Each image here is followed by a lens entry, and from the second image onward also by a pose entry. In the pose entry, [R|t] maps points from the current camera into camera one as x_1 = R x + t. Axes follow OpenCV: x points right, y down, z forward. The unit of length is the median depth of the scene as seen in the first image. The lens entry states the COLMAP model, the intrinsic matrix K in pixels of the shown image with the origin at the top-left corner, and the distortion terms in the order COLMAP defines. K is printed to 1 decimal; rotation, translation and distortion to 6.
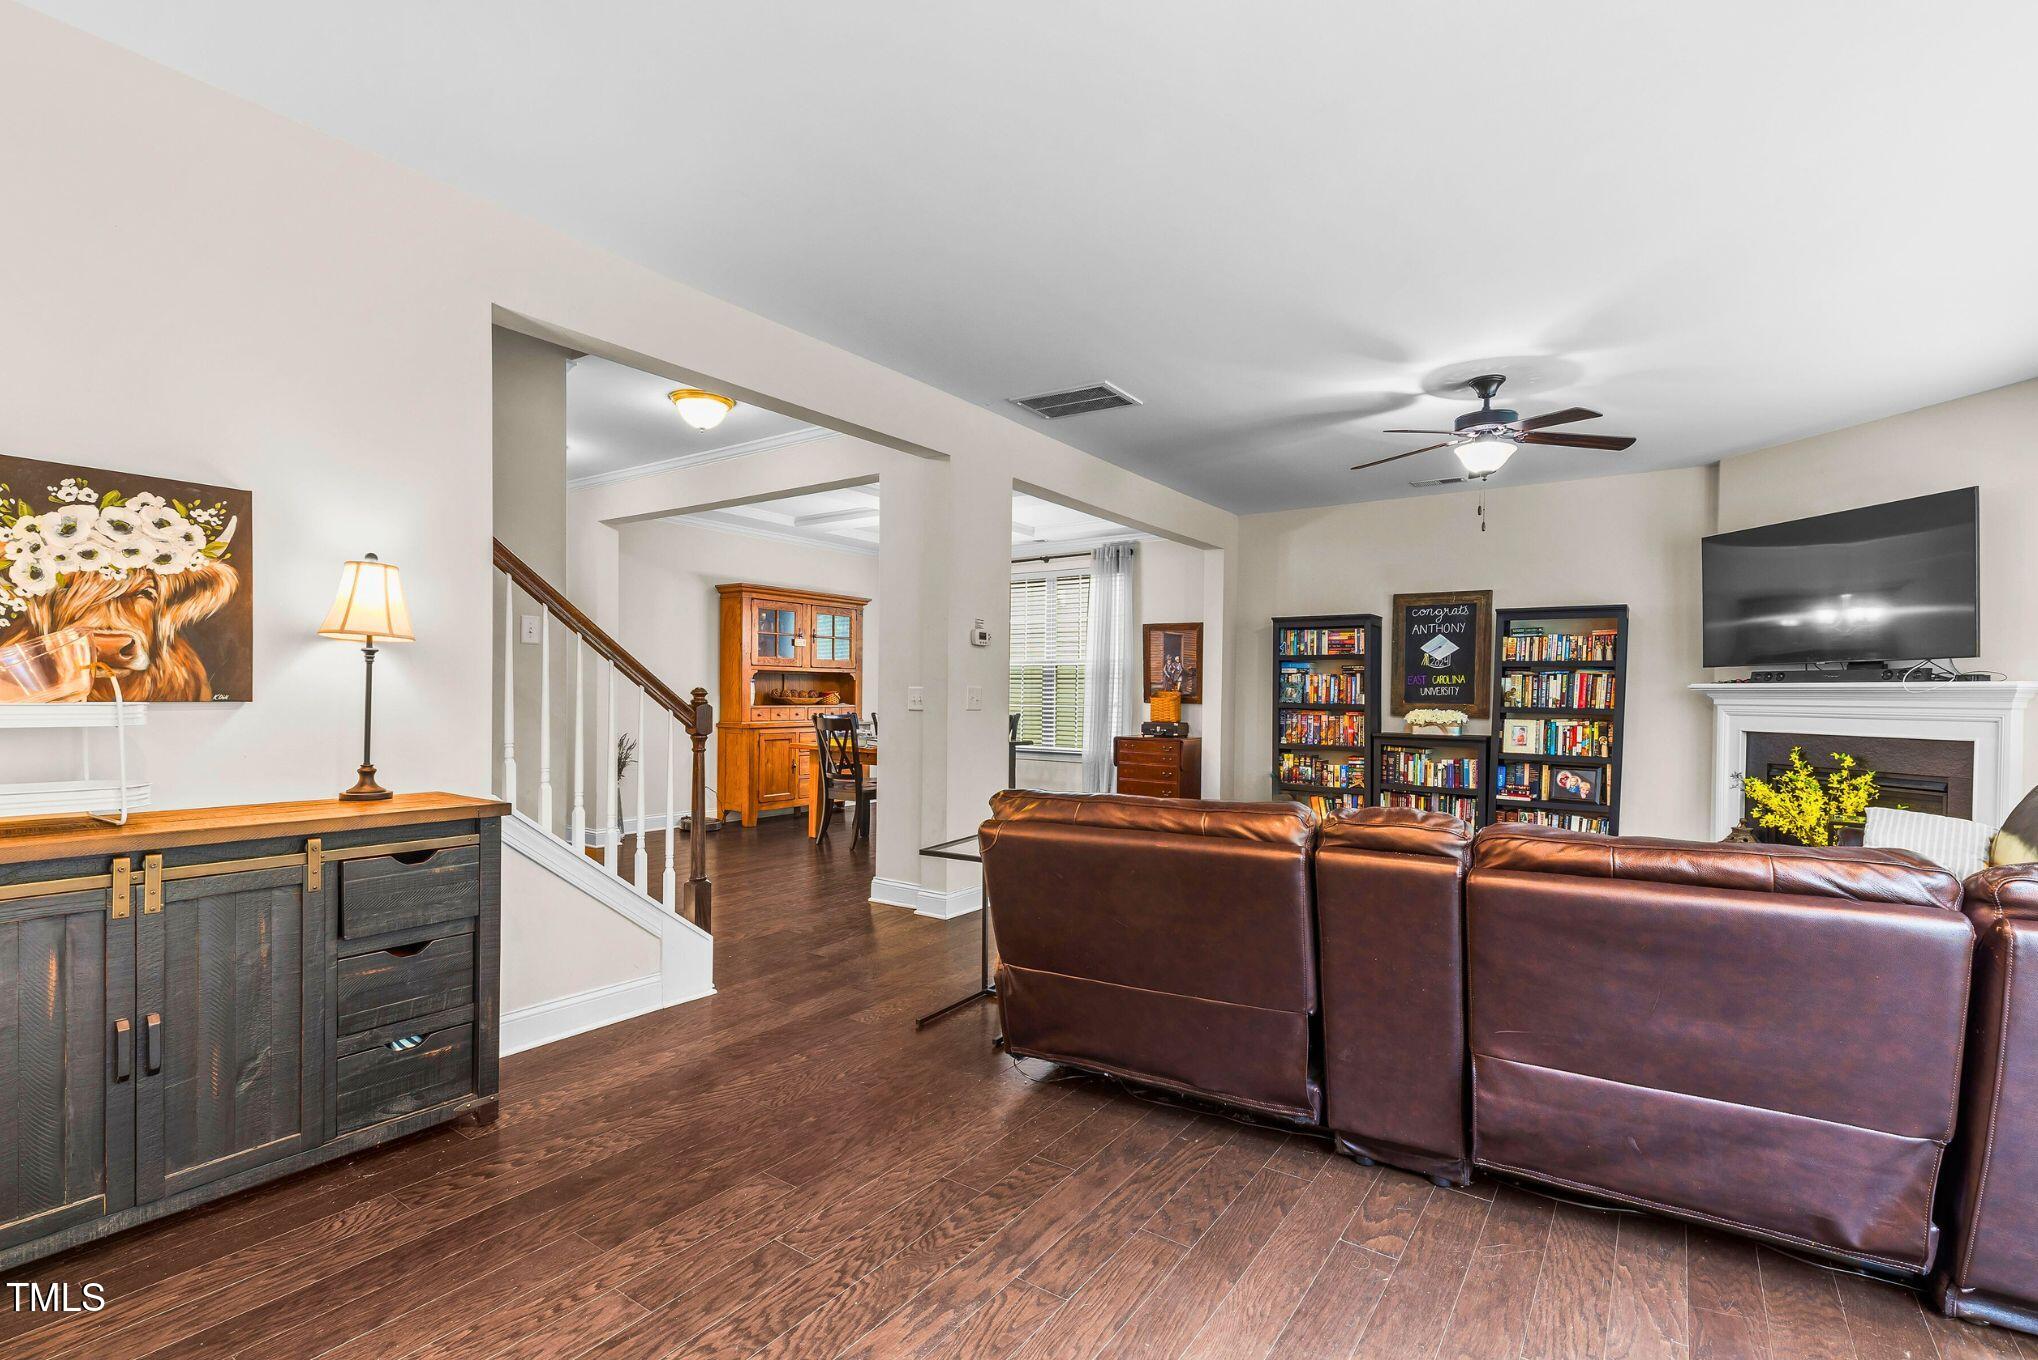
lens RADIAL K [[951.1, 0, 1014.4], [0, 951.1, 695.6], [0, 0, 1]] dist [0.012274, -0.000189]
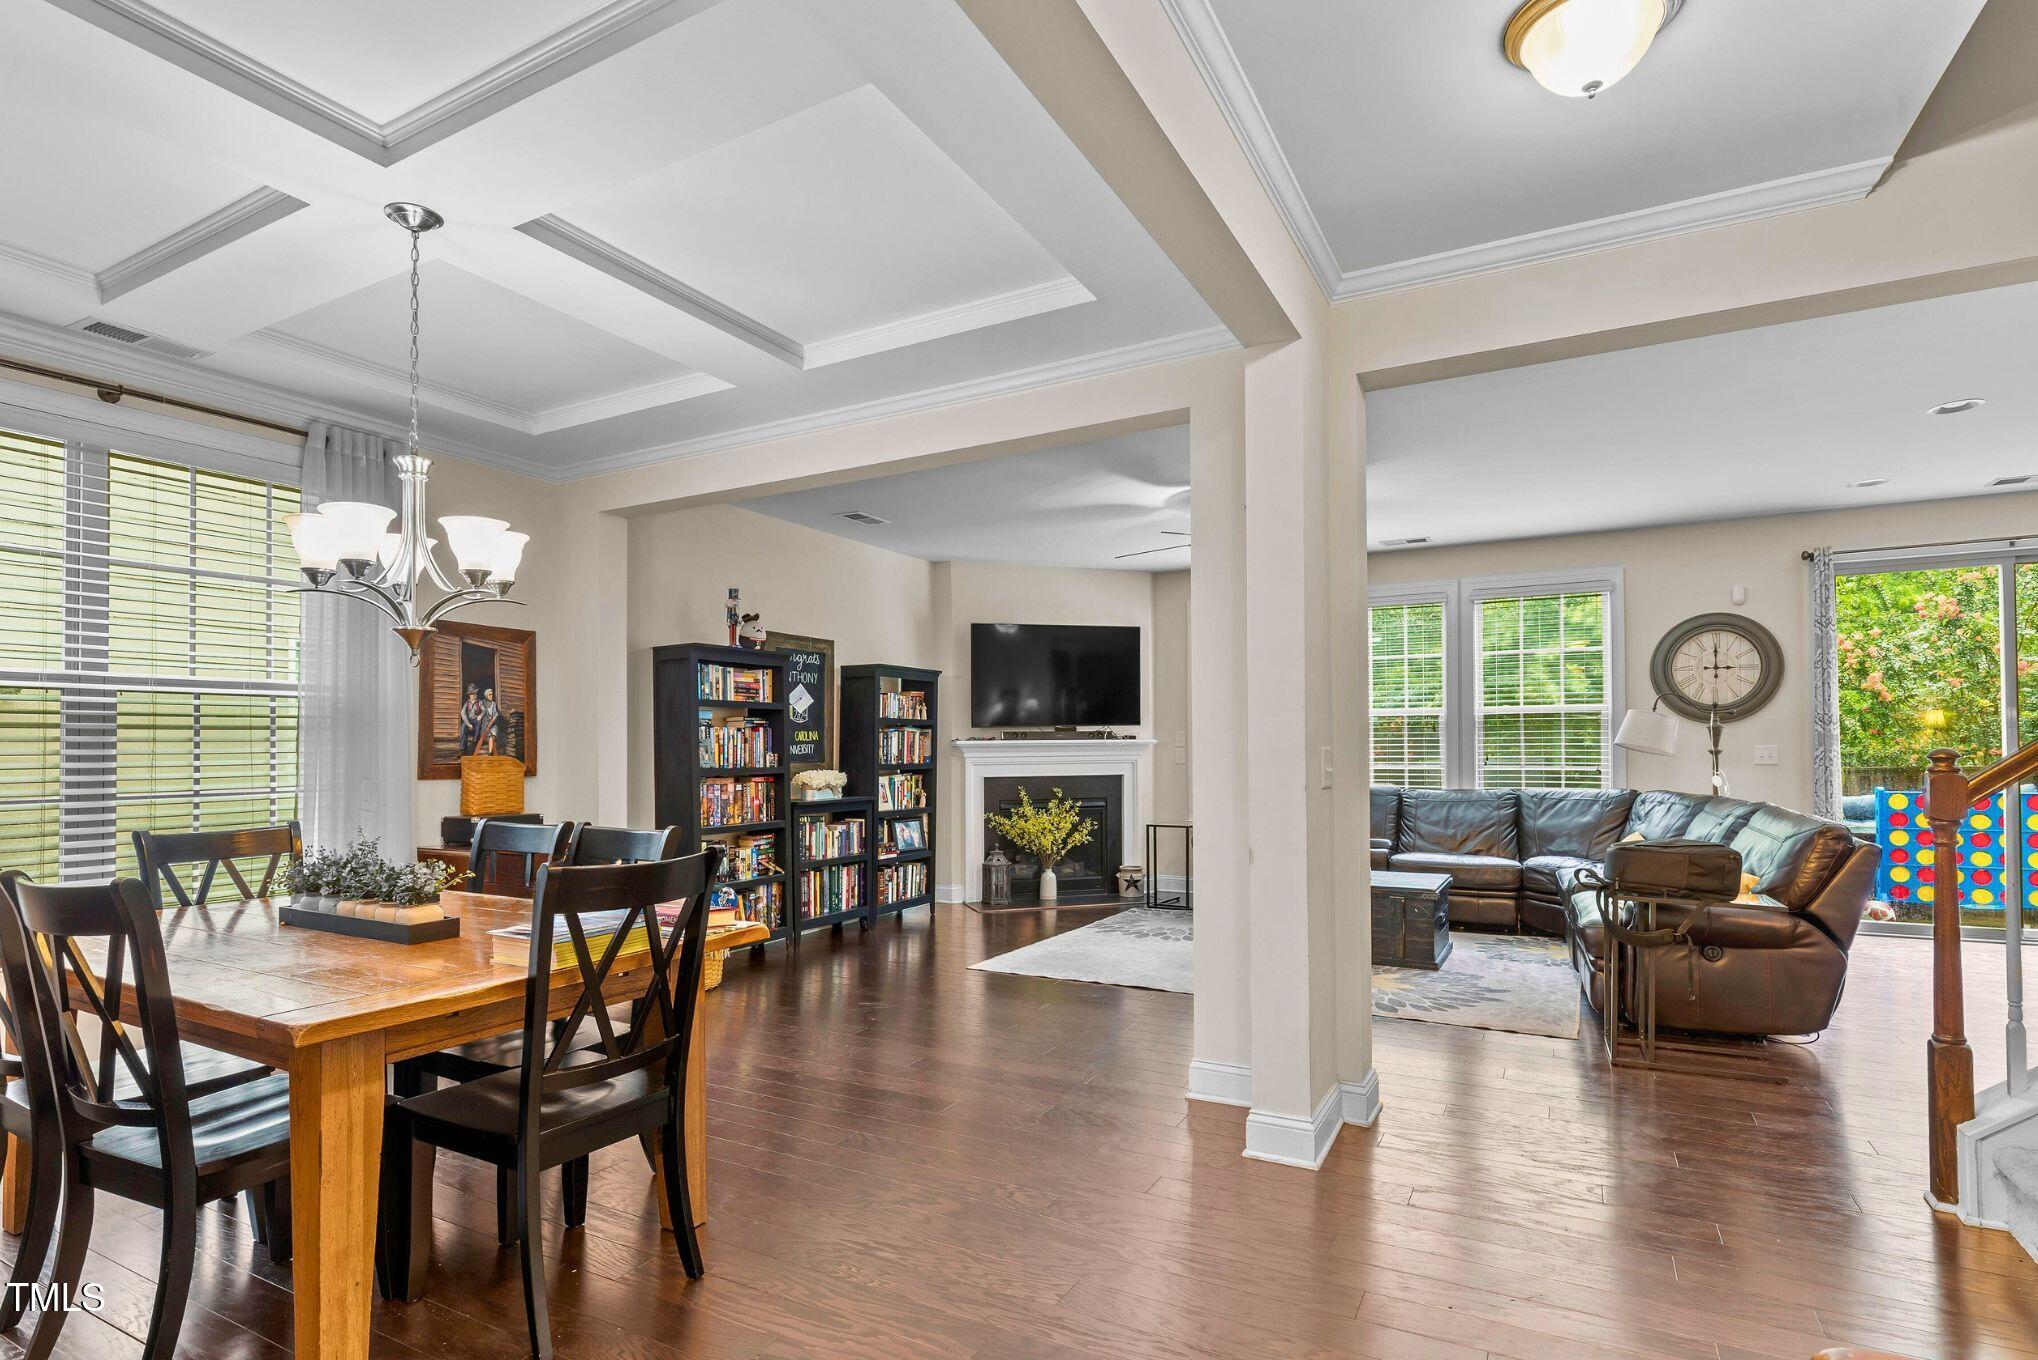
lens RADIAL K [[1017.7, 0, 1023.0], [0, 1017.7, 732.5], [0, 0, 1]] dist [0.002091, 0.000191]
pose [[-0.121187, 0.008104, 0.992597, -0.560208], [0.012792, 0.999896, -0.006602, -0.012537], [-0.992547, 0.011897, -0.121278, 1.021988]]
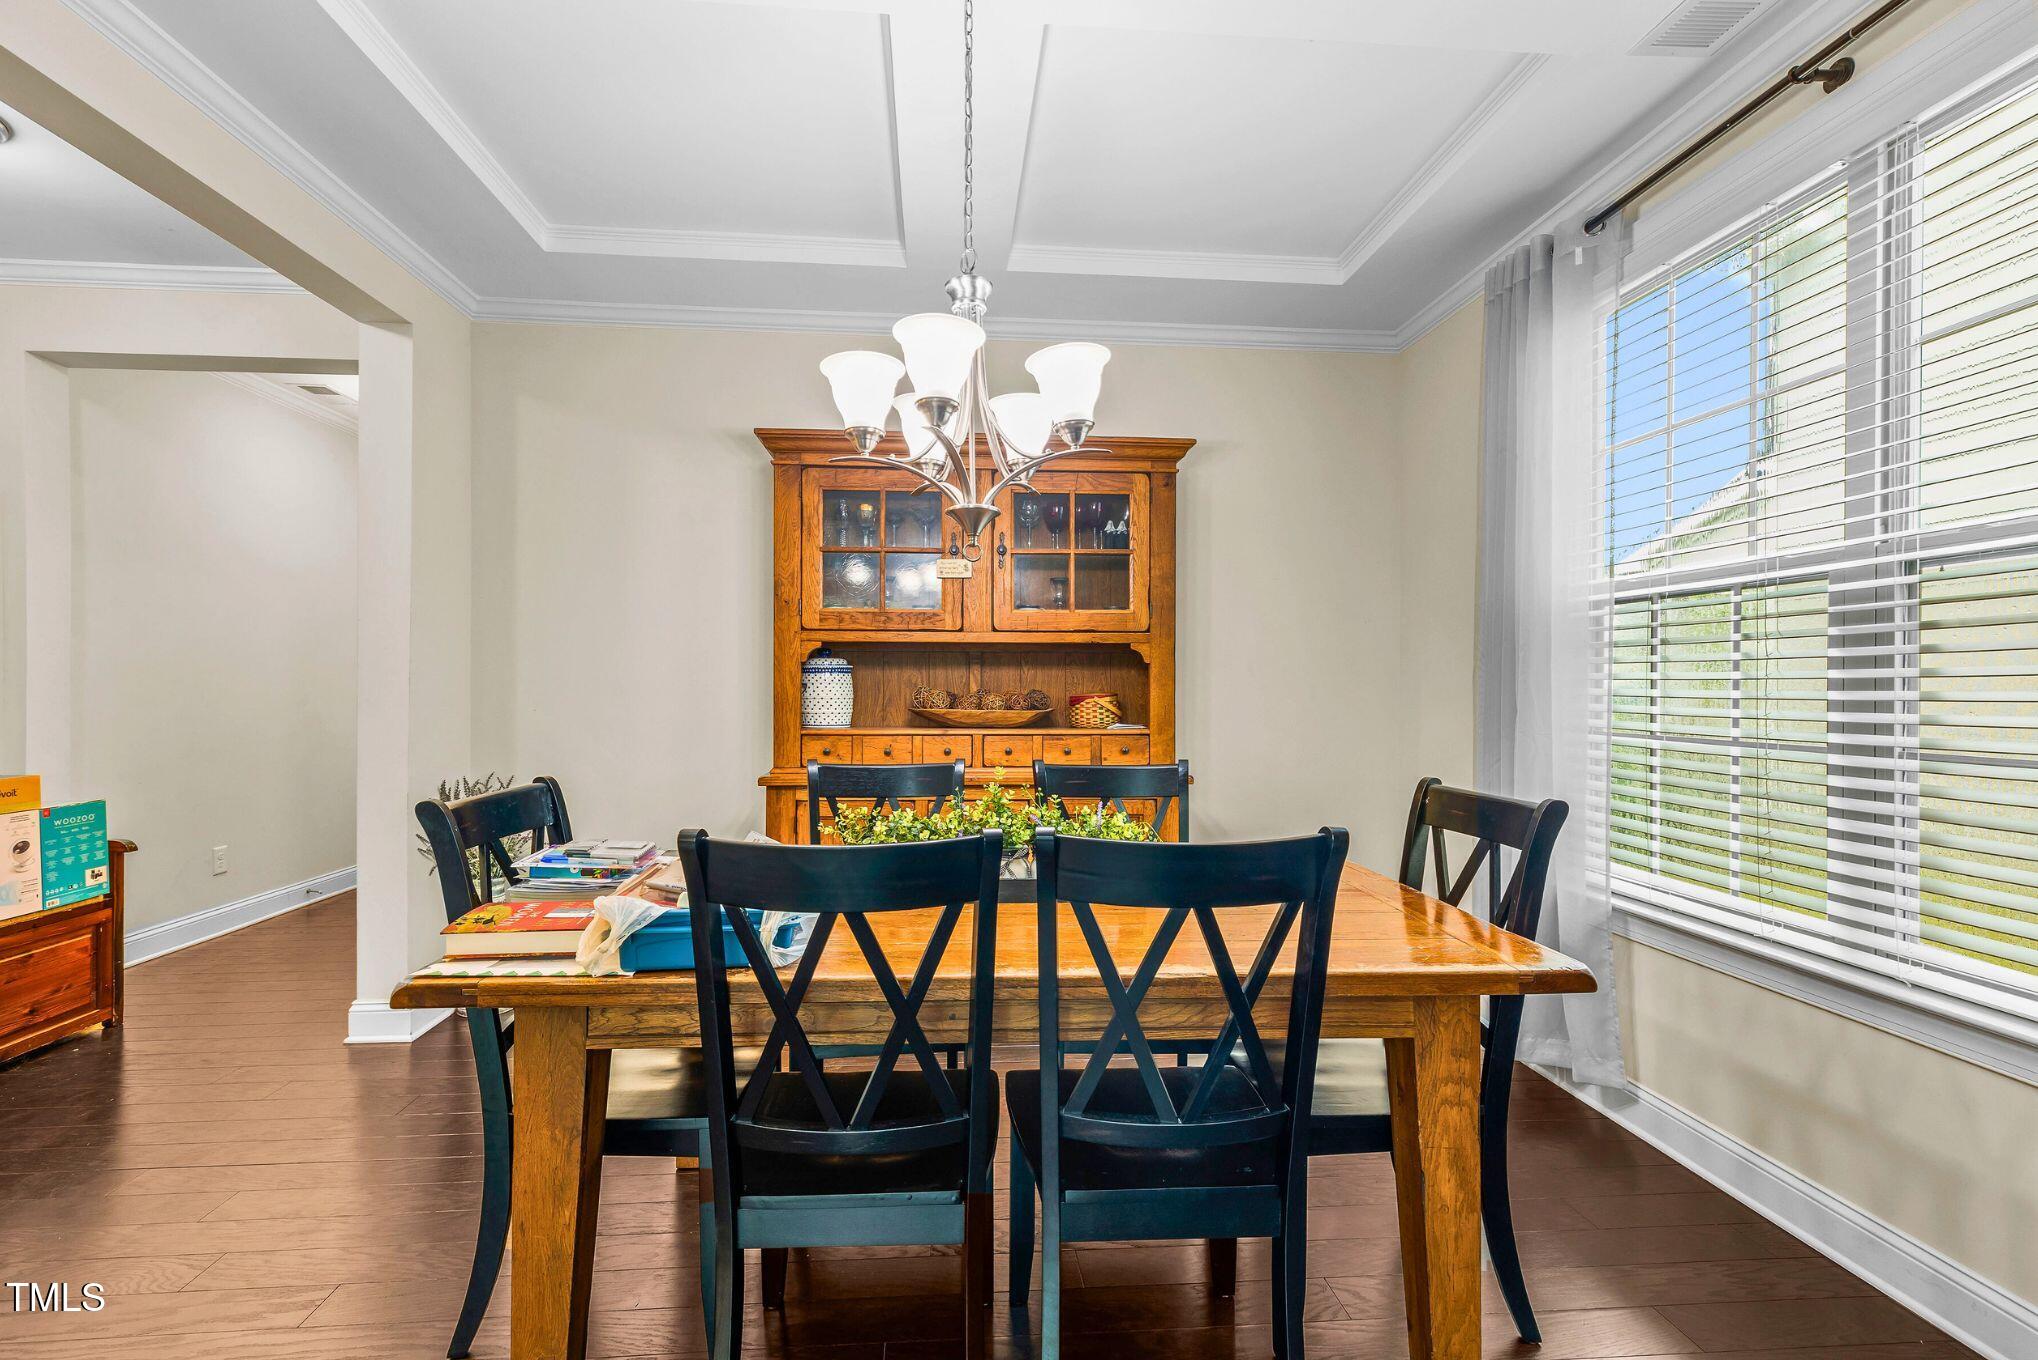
lens RADIAL K [[951.1, 0, 1014.4], [0, 951.1, 695.6], [0, 0, 1]] dist [0.012274, -0.000189]
pose [[0.639387, -0.000825, -0.768885, 0.107969], [0.000022, 0.999999, -0.001055, -0.004522], [0.768885, 0.000658, 0.639386, 1.037003]]
